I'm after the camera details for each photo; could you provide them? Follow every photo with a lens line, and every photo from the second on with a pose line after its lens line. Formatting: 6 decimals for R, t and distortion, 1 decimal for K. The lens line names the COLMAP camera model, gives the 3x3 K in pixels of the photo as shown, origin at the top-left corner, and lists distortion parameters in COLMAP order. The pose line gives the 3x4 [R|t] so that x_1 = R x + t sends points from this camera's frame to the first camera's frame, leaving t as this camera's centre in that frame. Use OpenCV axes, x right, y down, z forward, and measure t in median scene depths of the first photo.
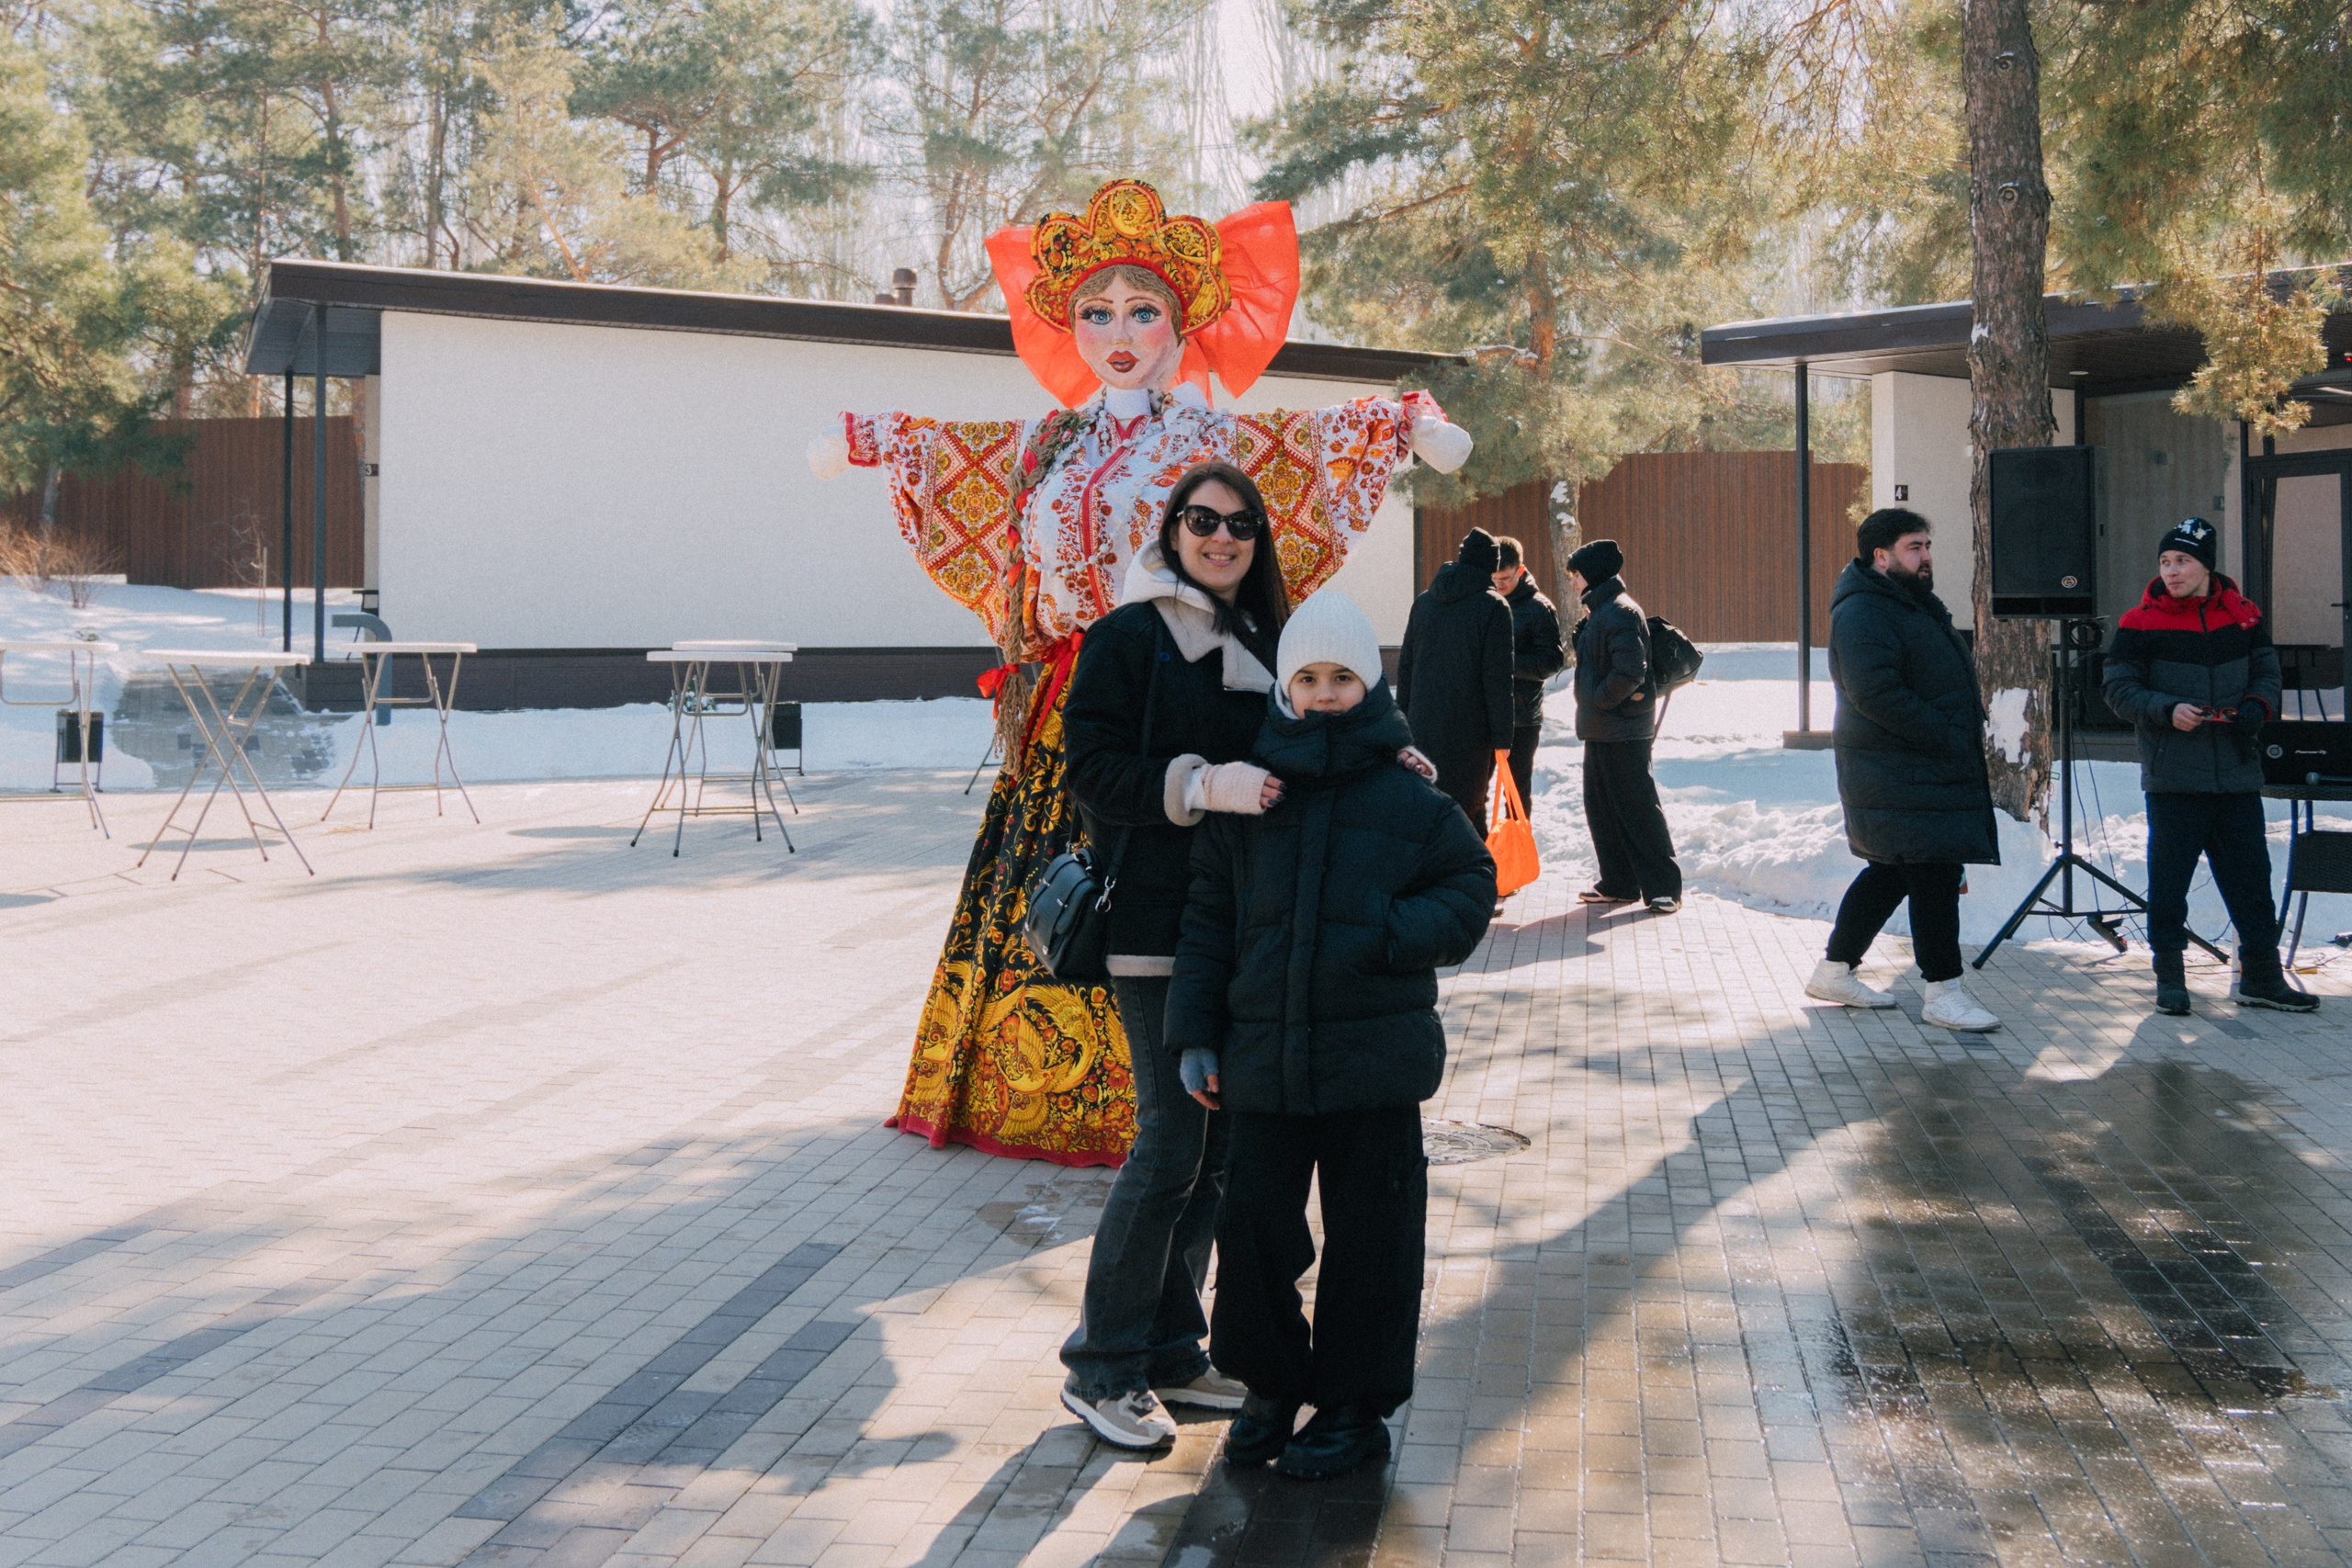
lens RADIAL K [[2402.0, 0, 1281.0], [0, 2402.0, 567.4], [0, 0, 1]] dist [-0.009709, 0.000000]
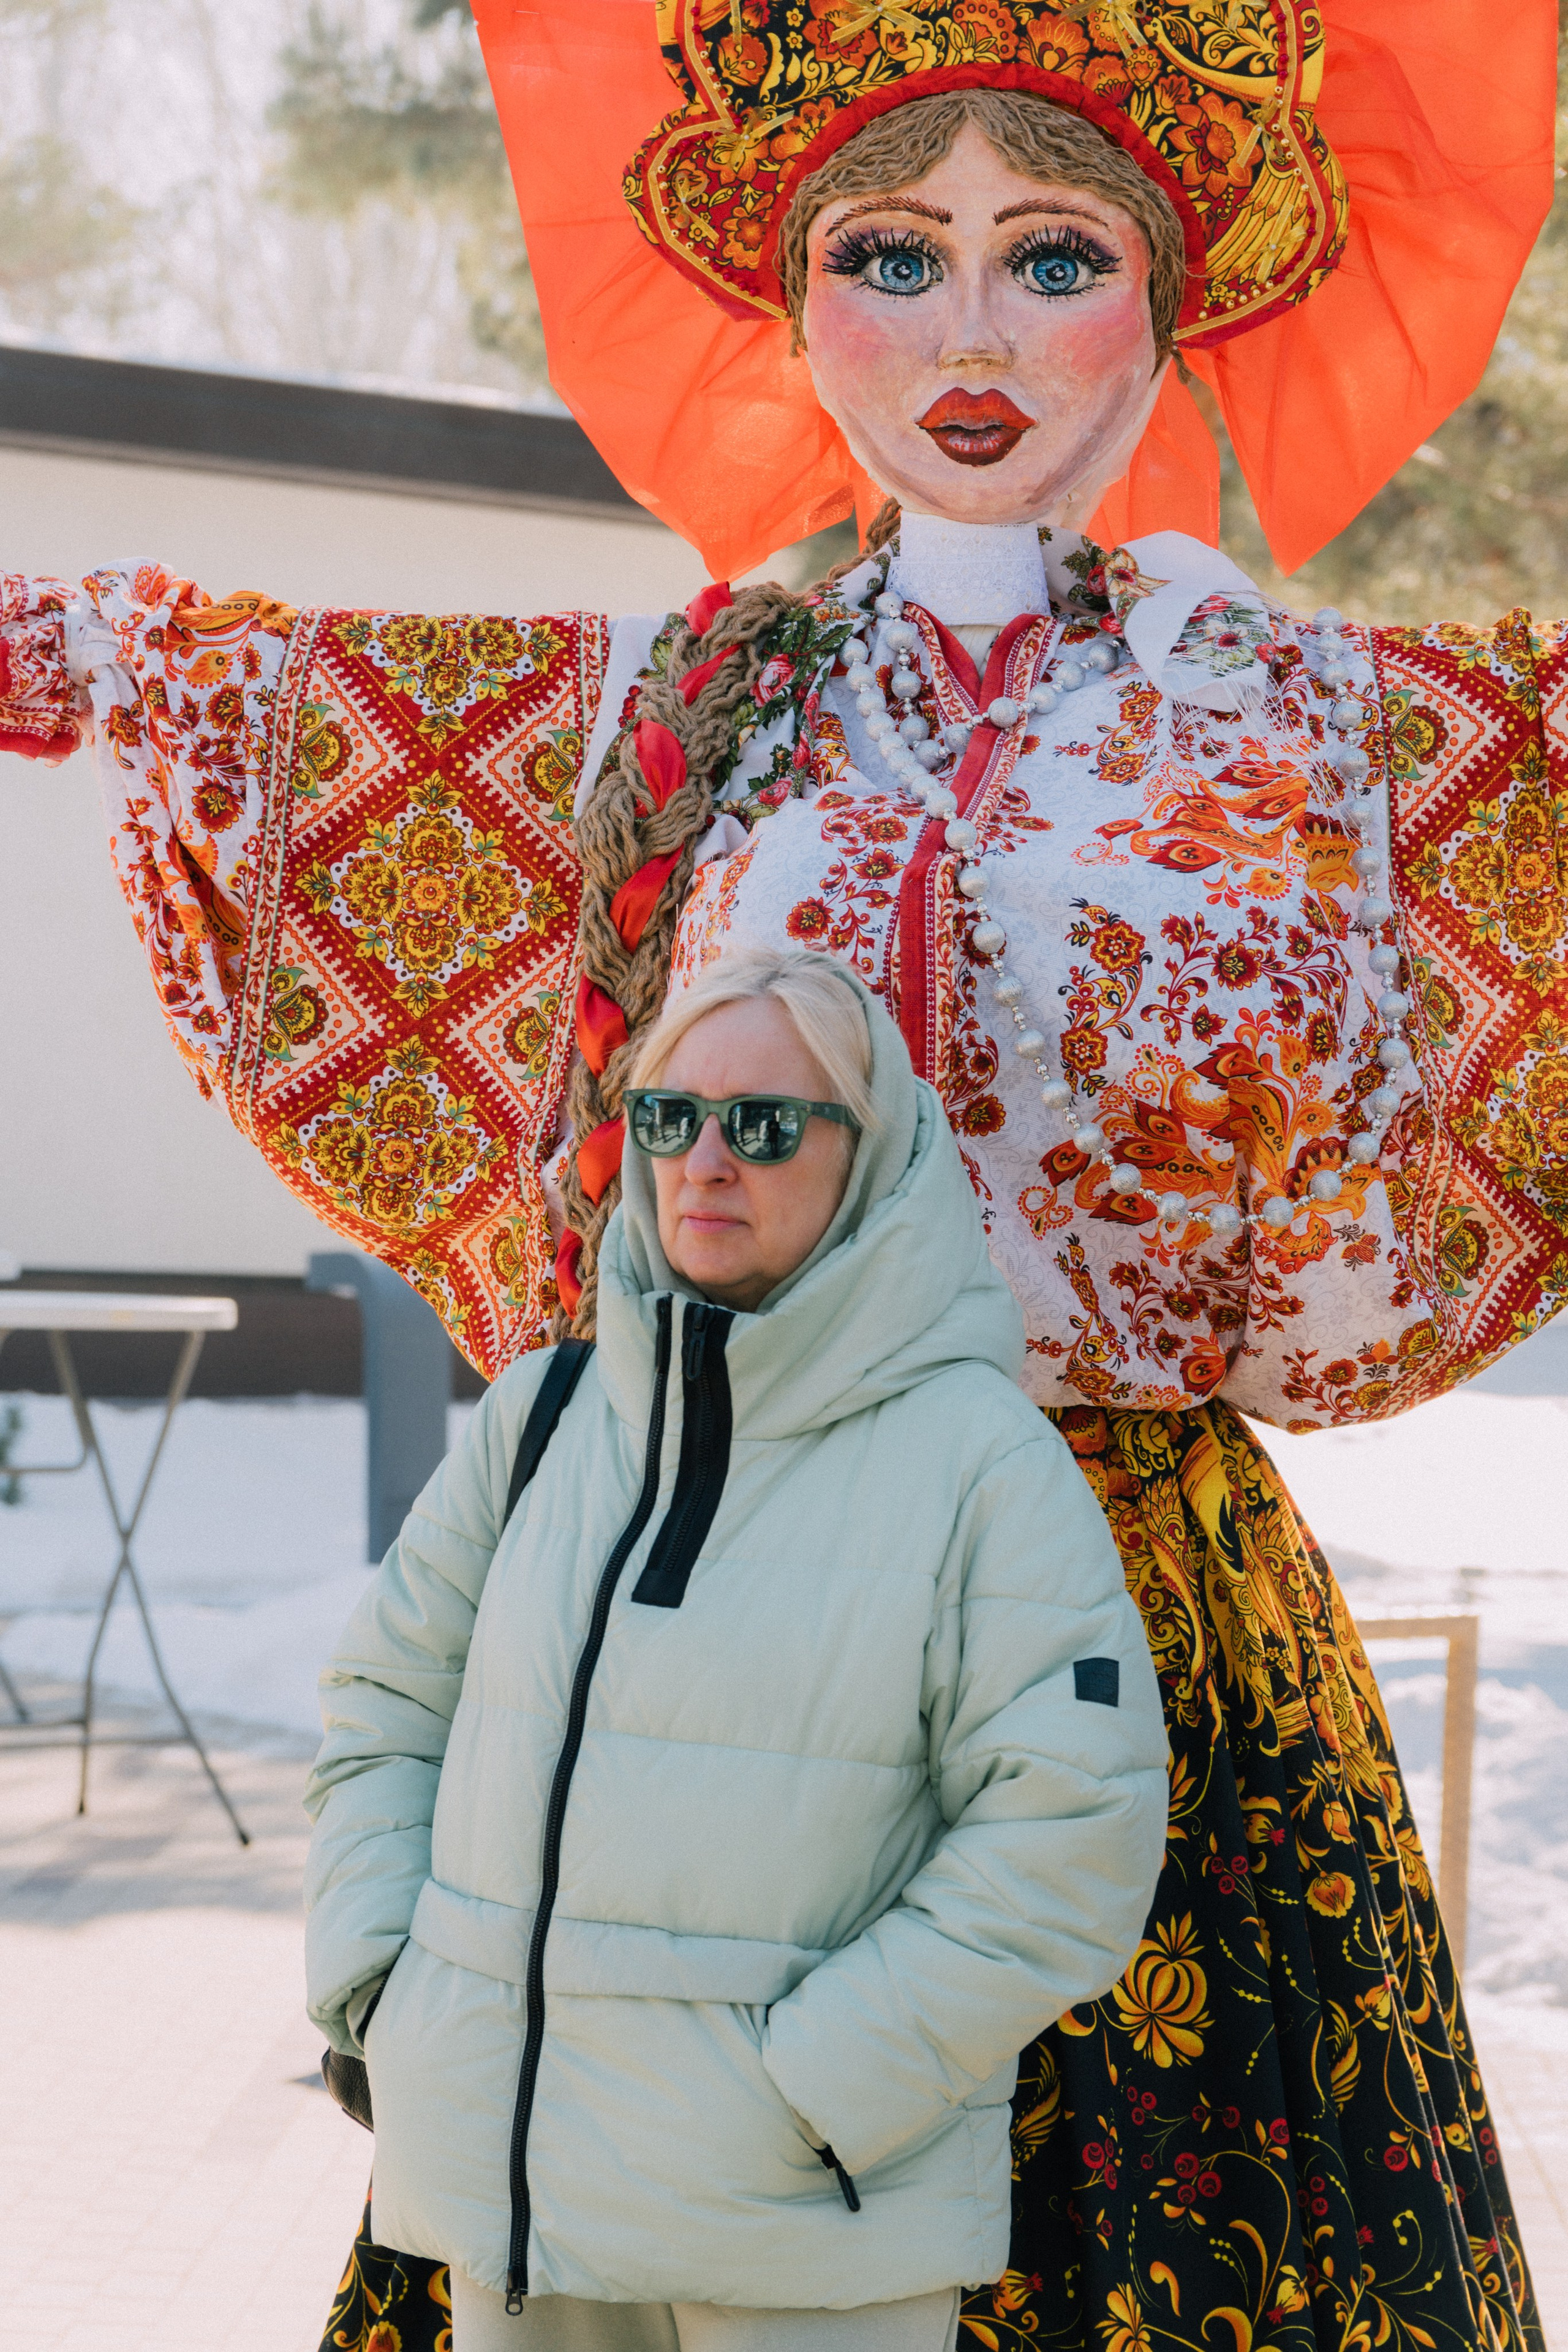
lens RADIAL K [[6556.3, 0, 760.6], [0, 6556.3, 1195.2], [0, 0, 1]] dist [-0.015413, 0.000000]
pose [[0.995568, 0.031948, 0.088450, -0.155858], [-0.033966, 0.999194, 0.021403, -0.009277], [-0.087695, -0.024312, 0.995851, 0.212535]]
